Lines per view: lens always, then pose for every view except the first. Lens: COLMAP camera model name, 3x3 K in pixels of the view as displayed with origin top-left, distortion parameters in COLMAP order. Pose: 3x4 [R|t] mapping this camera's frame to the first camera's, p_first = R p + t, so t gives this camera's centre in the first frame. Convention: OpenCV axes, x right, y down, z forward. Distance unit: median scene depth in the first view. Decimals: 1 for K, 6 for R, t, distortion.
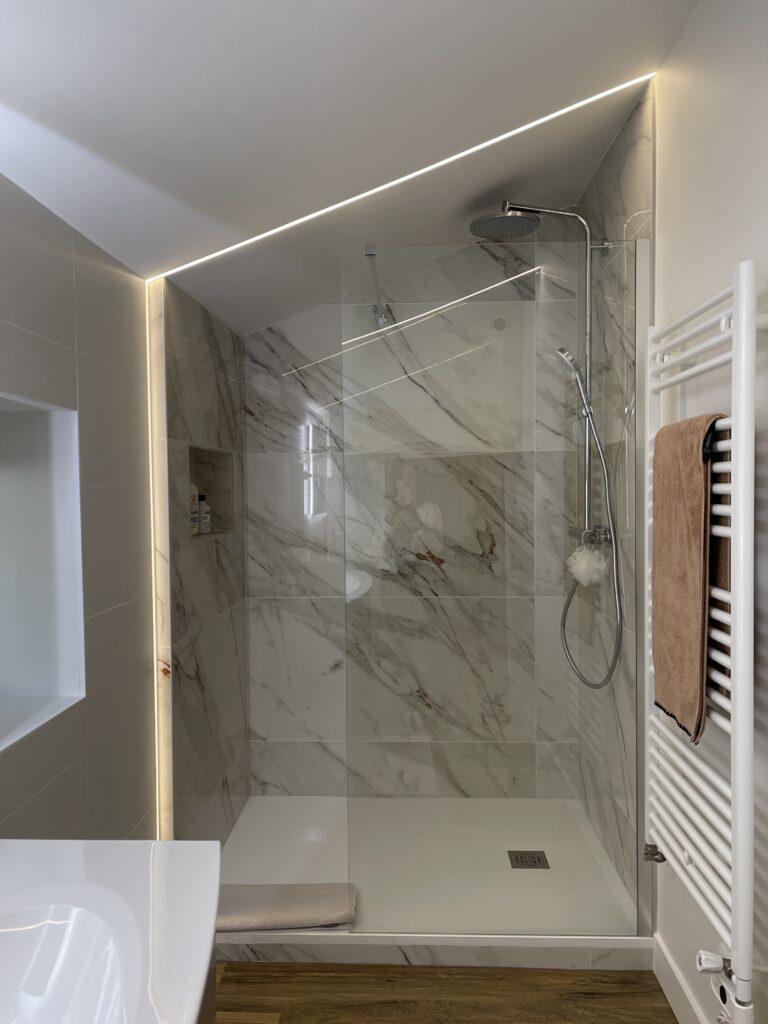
lens RADIAL K [[779.8, 0, 388.0], [0, 779.8, 516.1], [0, 0, 1]] dist [0.067666, -0.086596]
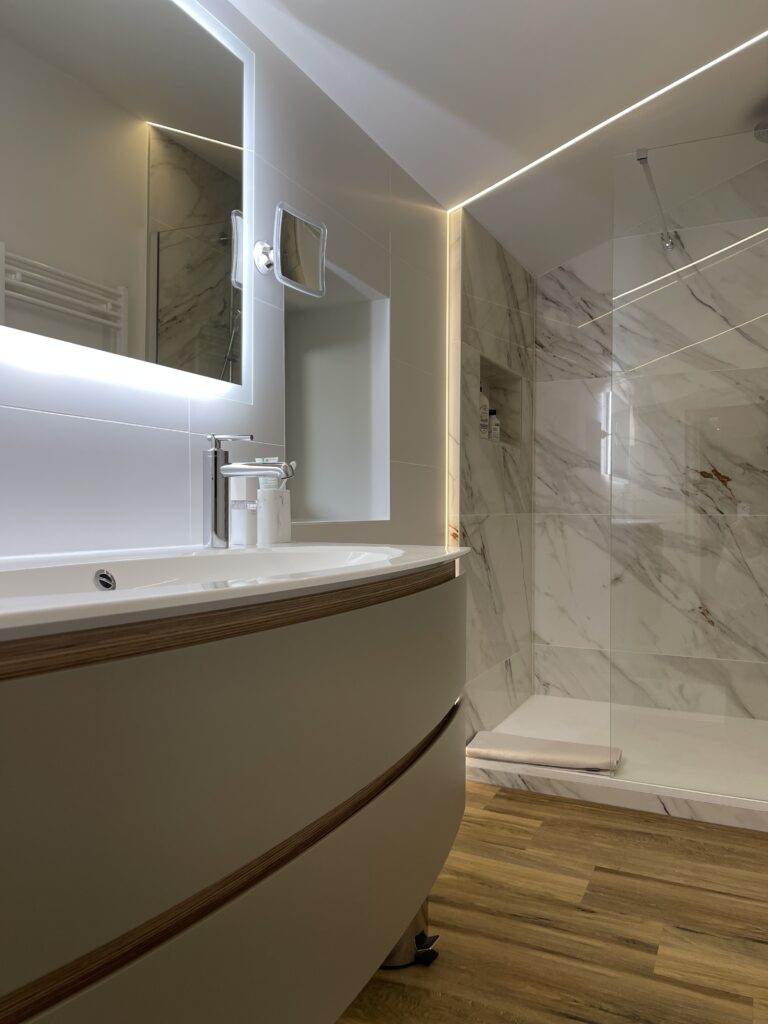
lens RADIAL K [[779.8, 0, 387.0], [0, 779.8, 519.6], [0, 0, 1]] dist [0.067666, -0.086596]
pose [[0.920159, 0.016583, -0.391194, 0.063309], [-0.025487, 0.999521, -0.017581, 0.141188], [0.390715, 0.026147, 0.920140, -0.101168]]
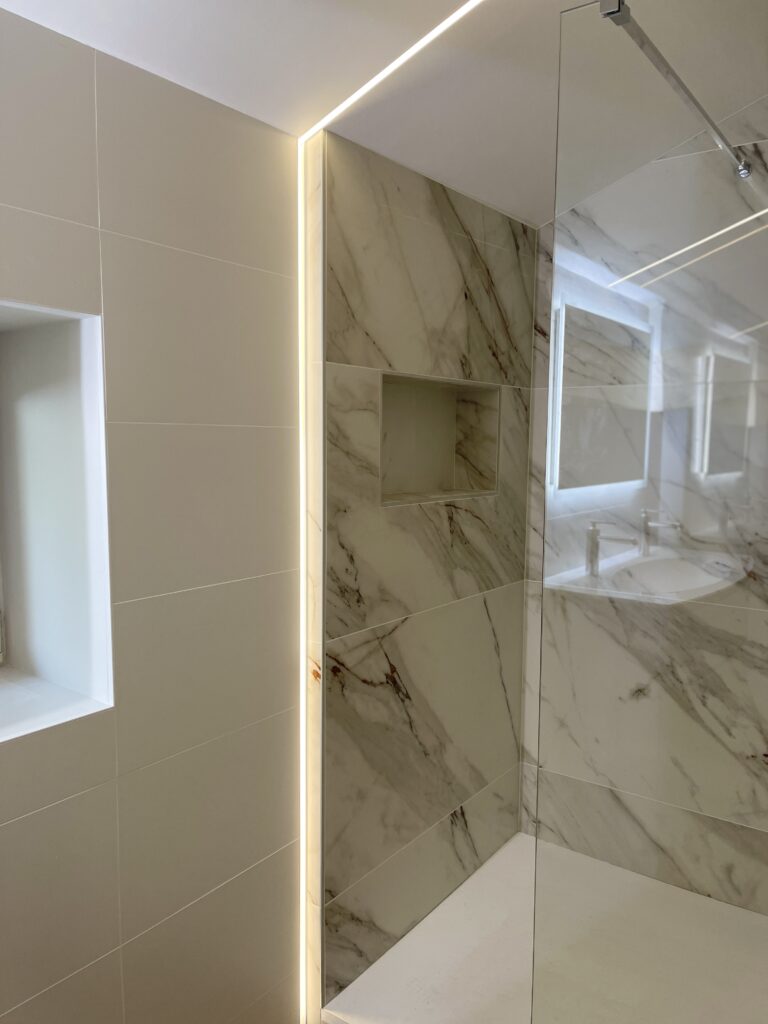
lens RADIAL K [[779.8, 0, 382.0], [0, 779.8, 522.5], [0, 0, 1]] dist [0.067666, -0.086596]
pose [[0.828512, 0.075762, -0.554823, 0.126096], [-0.038197, 0.996144, 0.078985, -0.006718], [0.558667, -0.044248, 0.828211, 0.299530]]
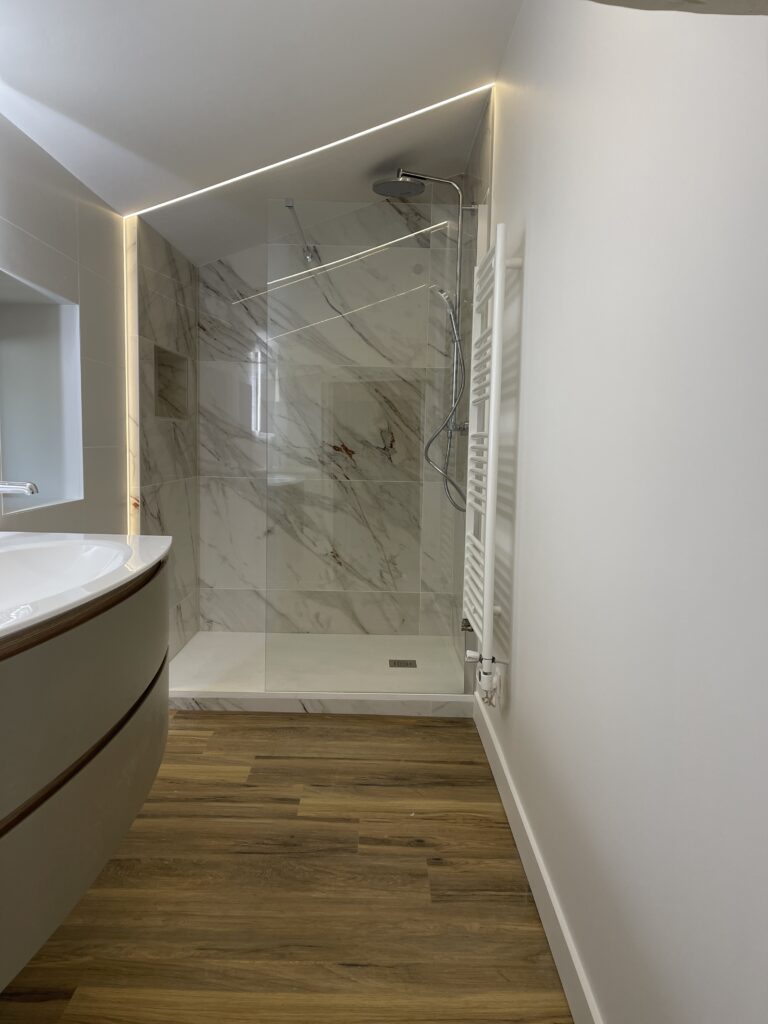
lens RADIAL K [[779.8, 0, 391.6], [0, 779.8, 516.5], [0, 0, 1]] dist [0.067666, -0.086596]
pose [[0.998305, 0.027163, 0.051467, 0.070776], [-0.030142, 0.997860, 0.058021, 0.088488], [-0.049781, -0.059474, 0.996988, -0.295489]]
